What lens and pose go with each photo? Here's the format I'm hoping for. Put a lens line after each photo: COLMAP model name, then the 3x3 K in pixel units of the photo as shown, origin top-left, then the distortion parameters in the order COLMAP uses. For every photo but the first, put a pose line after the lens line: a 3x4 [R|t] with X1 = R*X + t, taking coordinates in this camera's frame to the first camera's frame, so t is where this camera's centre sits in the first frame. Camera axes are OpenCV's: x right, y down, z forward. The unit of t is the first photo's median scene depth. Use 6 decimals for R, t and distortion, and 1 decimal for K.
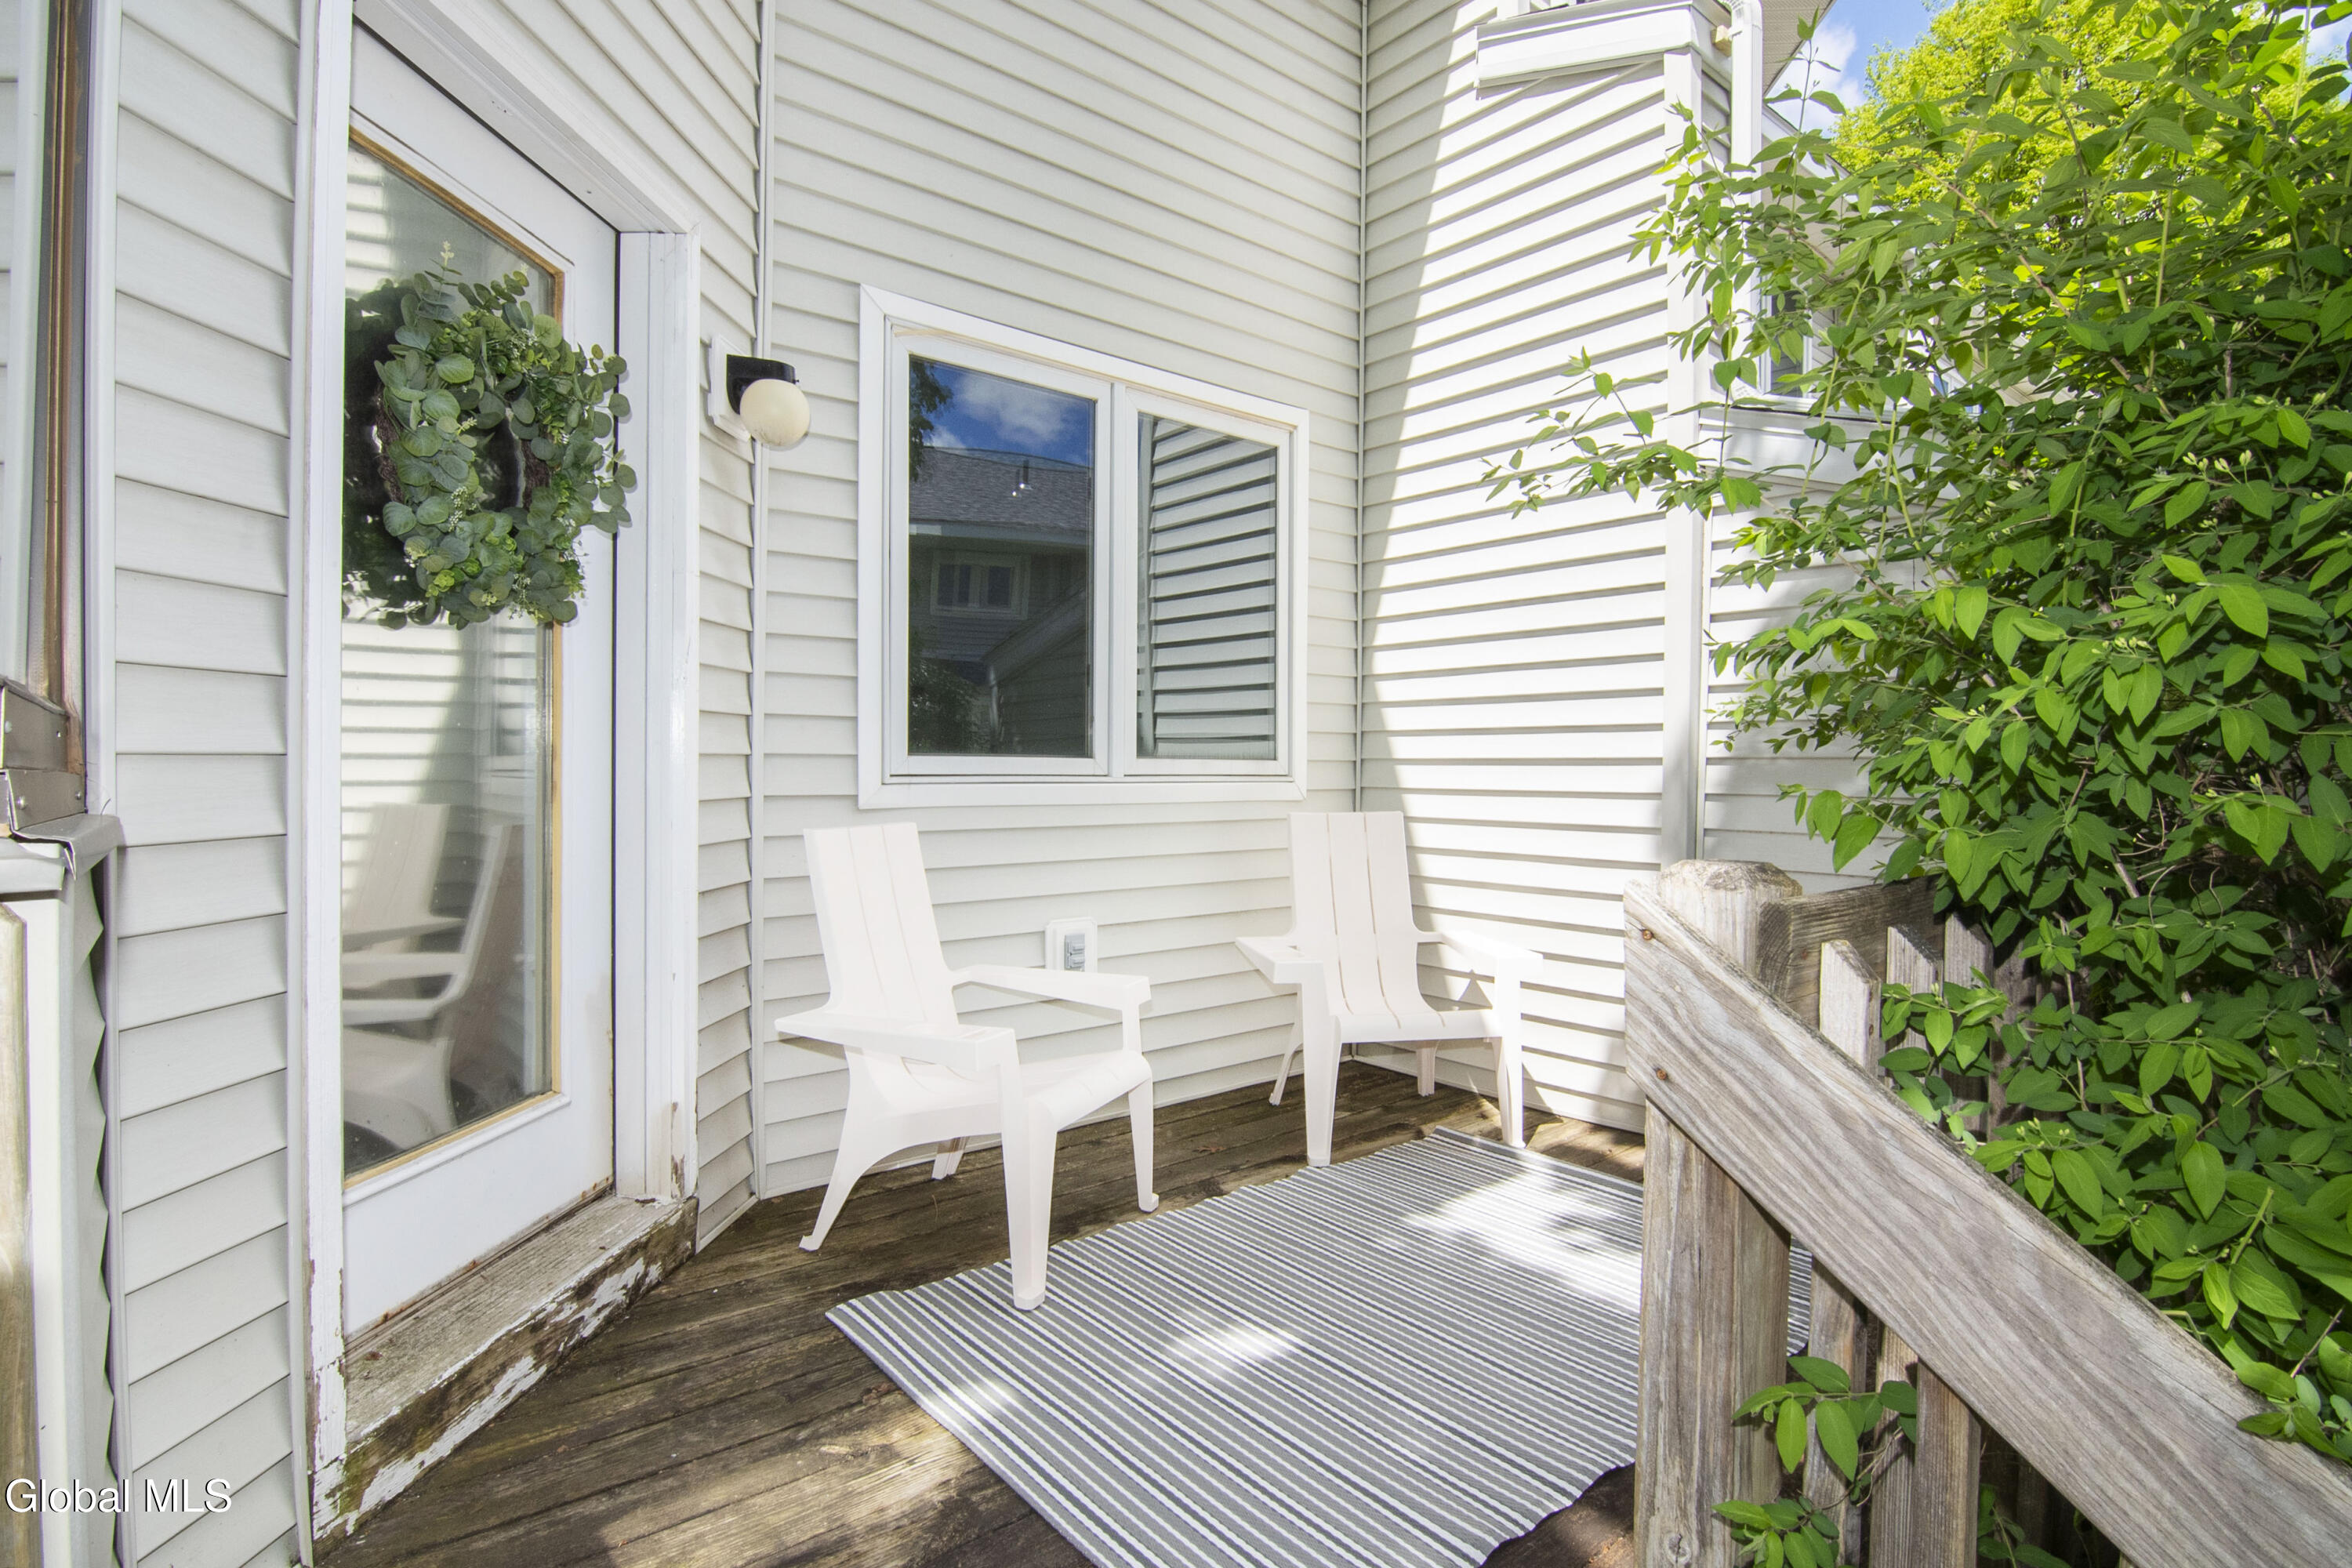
lens RADIAL K [[1170.1, 0, 1176.0], [0, 1170.1, 784.0], [0, 0, 1]] dist [0.003155, 0.000127]
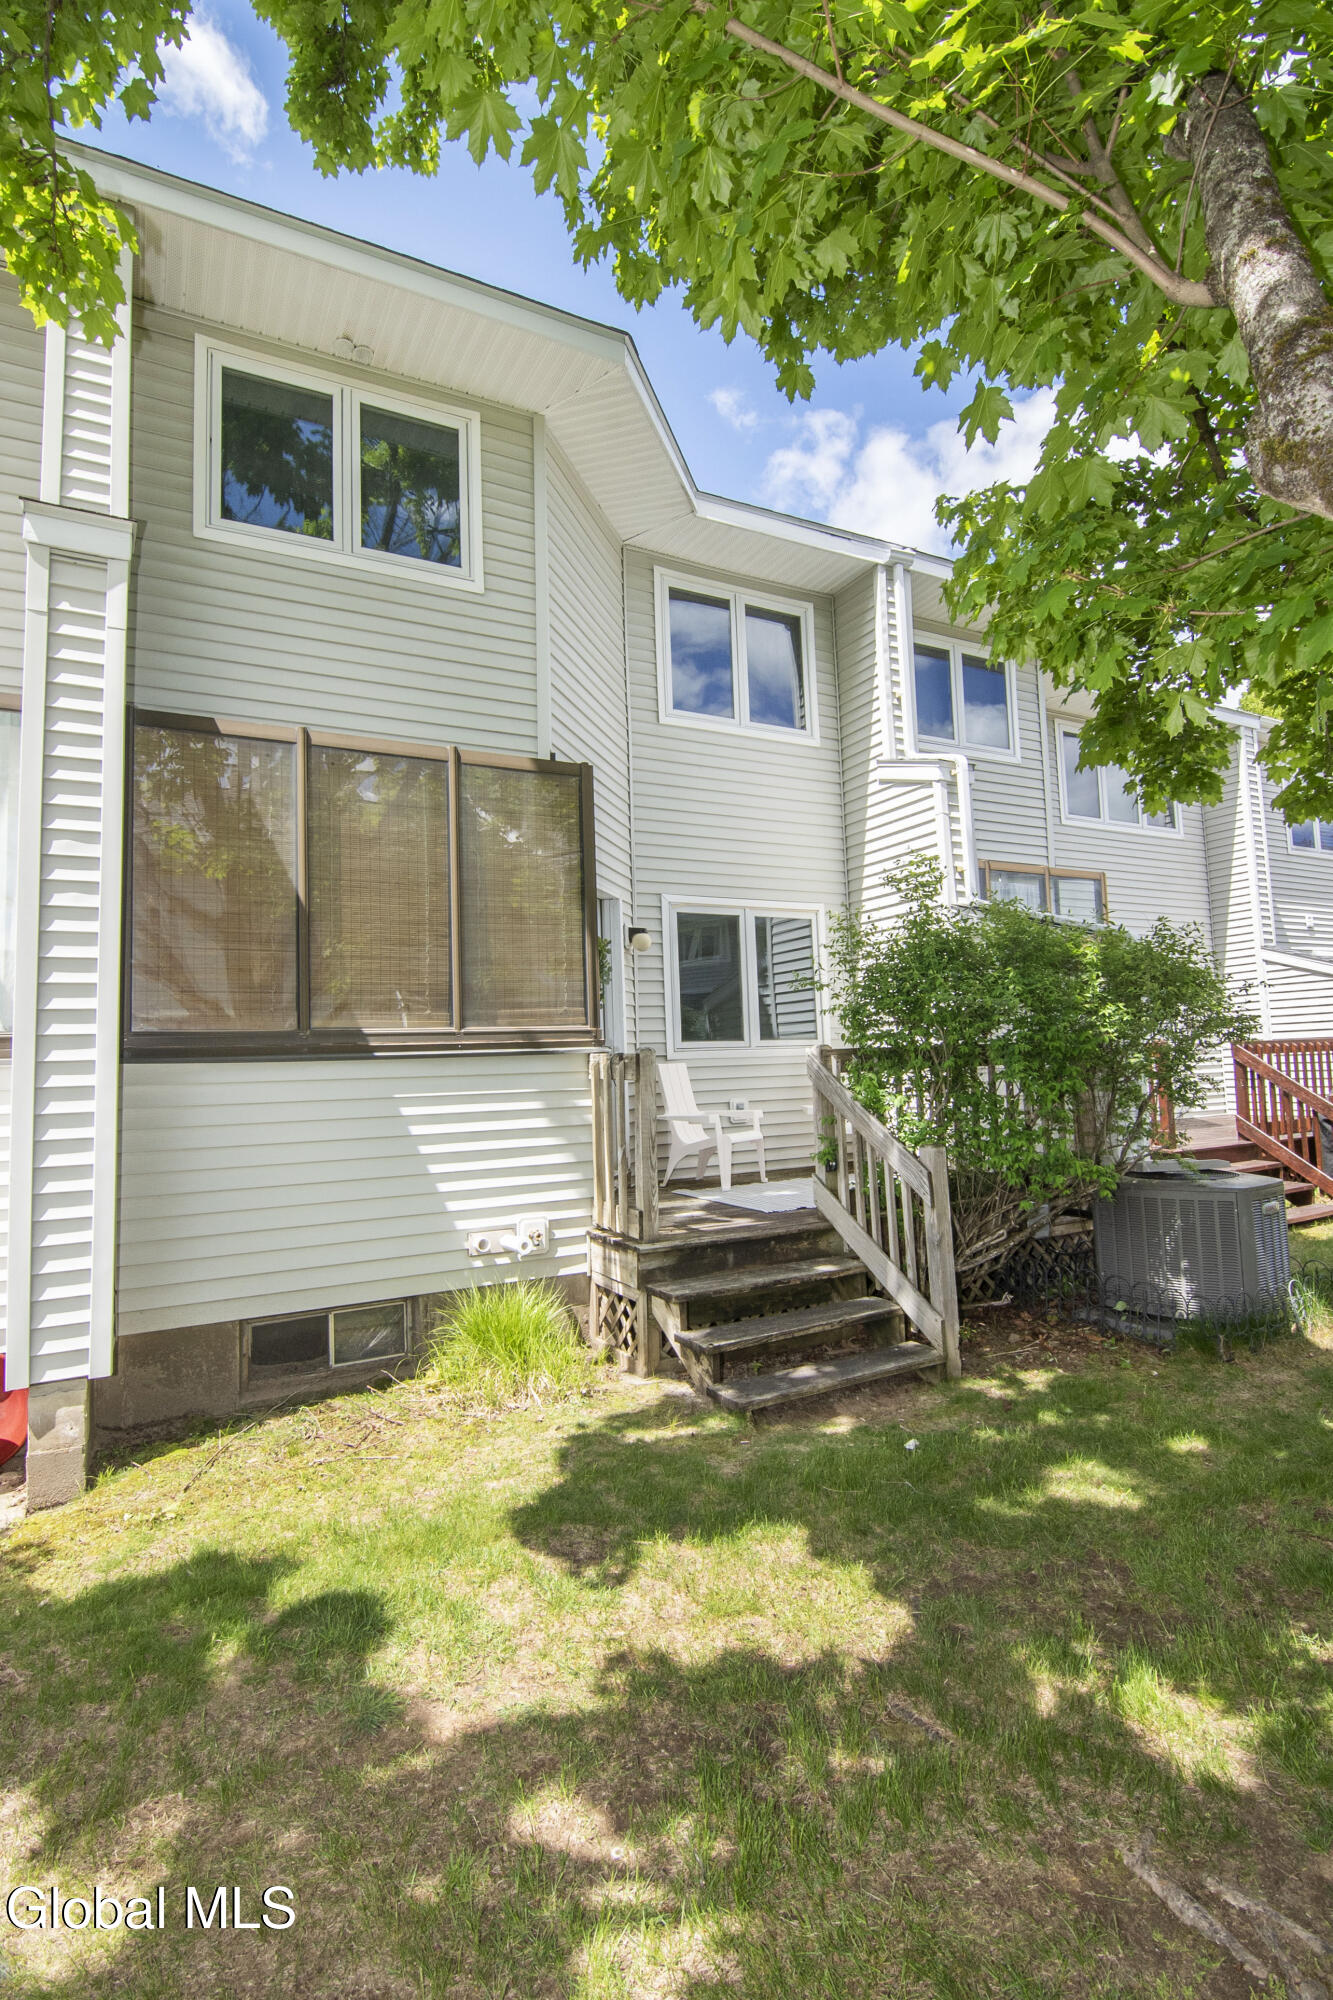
lens RADIAL K [[994.9, 0, 666.5], [0, 994.9, 1000.0], [0, 0, 1]] dist [0.003155, 0.000127]
pose [[0.981181, -0.060507, -0.183367, 0.197264], [0.043220, 0.994360, -0.096849, 0.106436], [0.188193, 0.087101, 0.978262, -1.432962]]
